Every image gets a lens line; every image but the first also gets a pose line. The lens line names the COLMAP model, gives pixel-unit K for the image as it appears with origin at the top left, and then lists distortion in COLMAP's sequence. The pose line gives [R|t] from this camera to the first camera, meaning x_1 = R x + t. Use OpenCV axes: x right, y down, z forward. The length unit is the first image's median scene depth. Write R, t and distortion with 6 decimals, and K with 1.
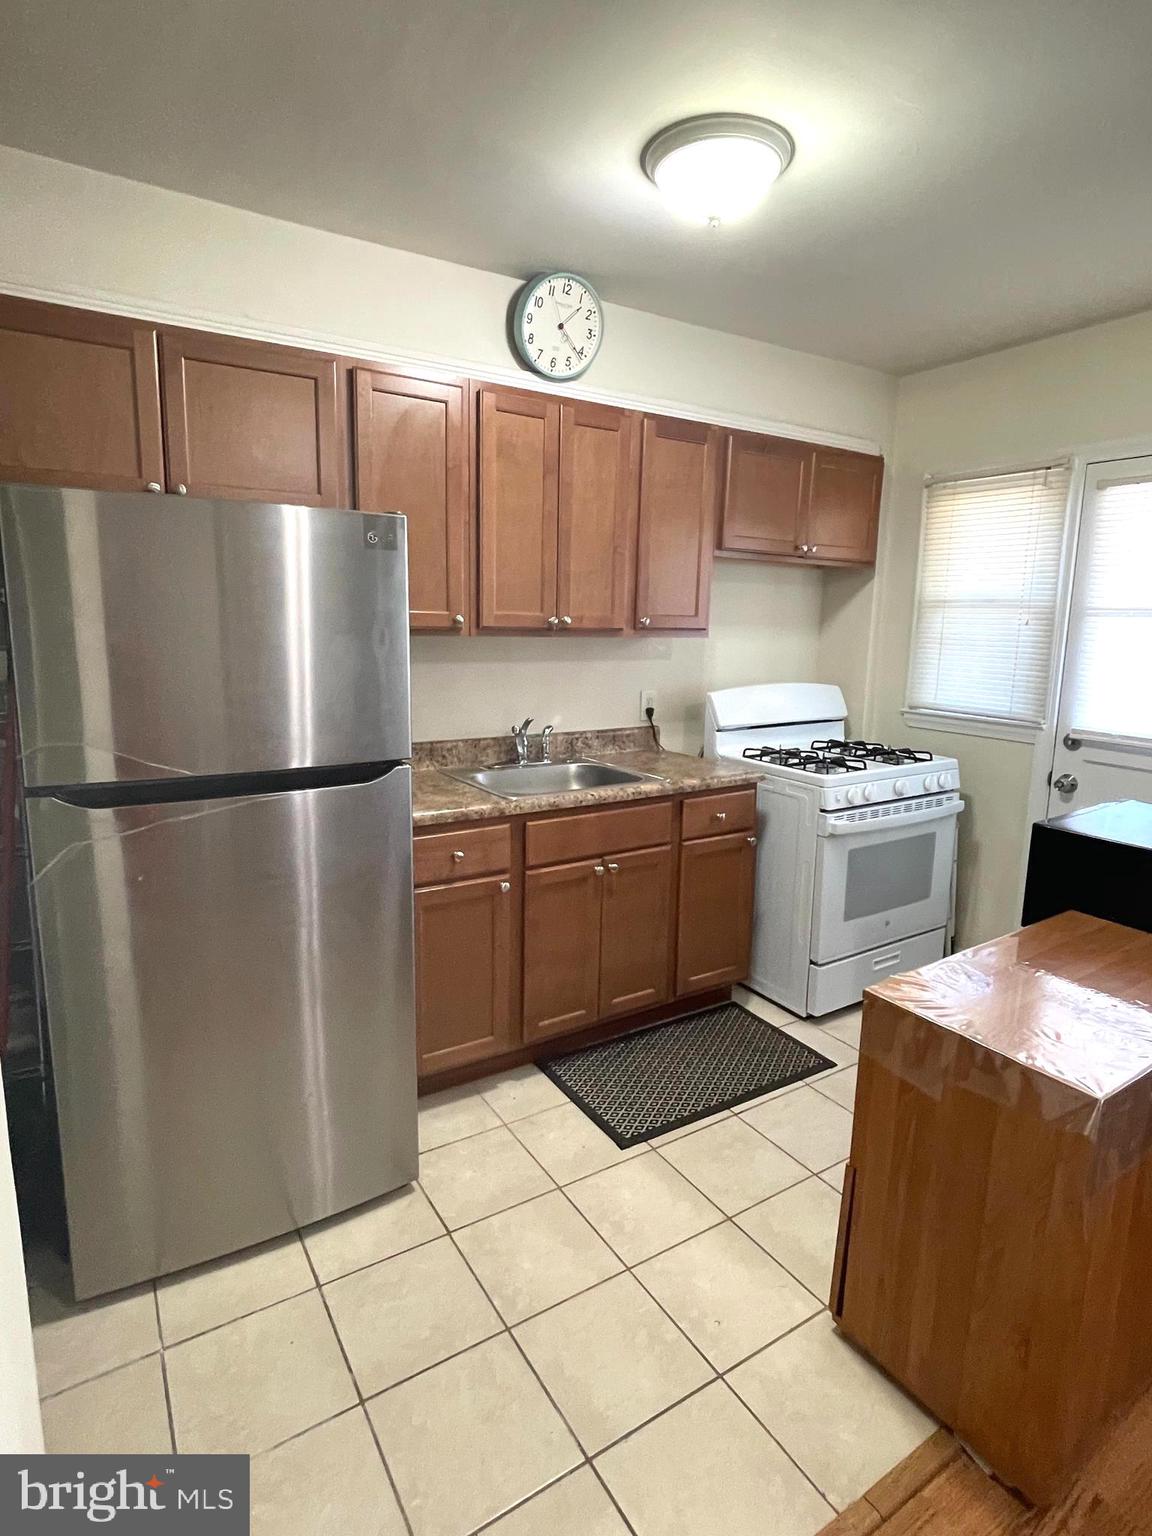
lens RADIAL K [[806.5, 0, 577.6], [0, 806.5, 758.3], [0, 0, 1]] dist [-0.006063, 0.002234]
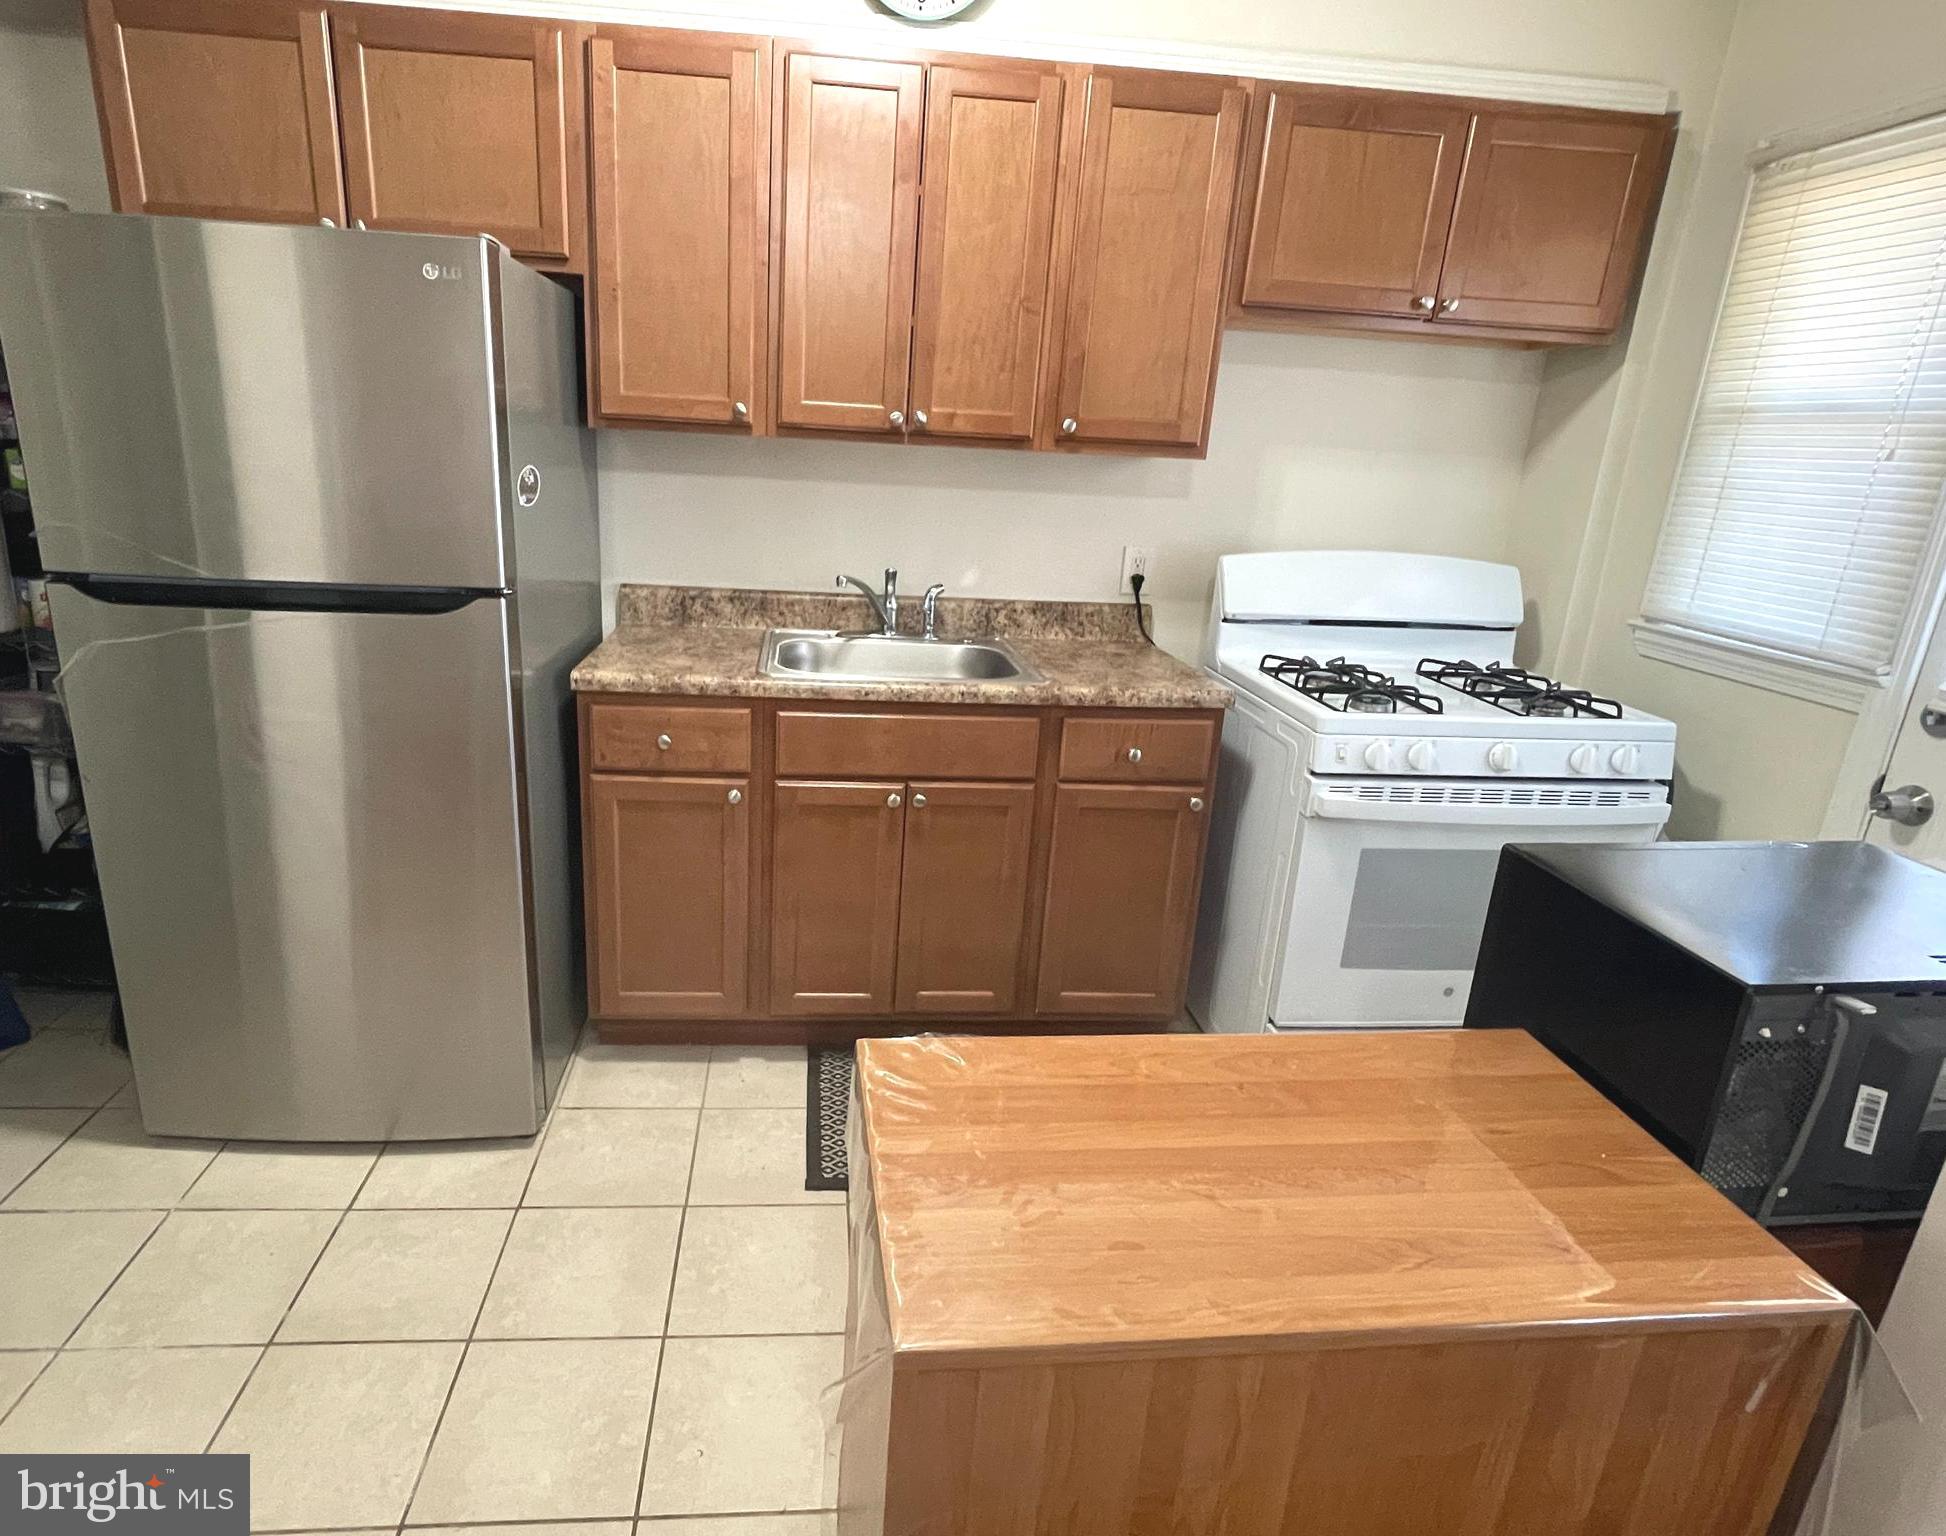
lens RADIAL K [[1076.9, 0, 901.6], [0, 1076.9, 771.2], [0, 0, 1]] dist [-0.007690, 0.004506]
pose [[0.886373, 0.164079, -0.432921, 0.362354], [-0.113222, 0.983522, 0.140947, -0.010375], [0.448913, -0.075915, 0.890345, 0.177127]]
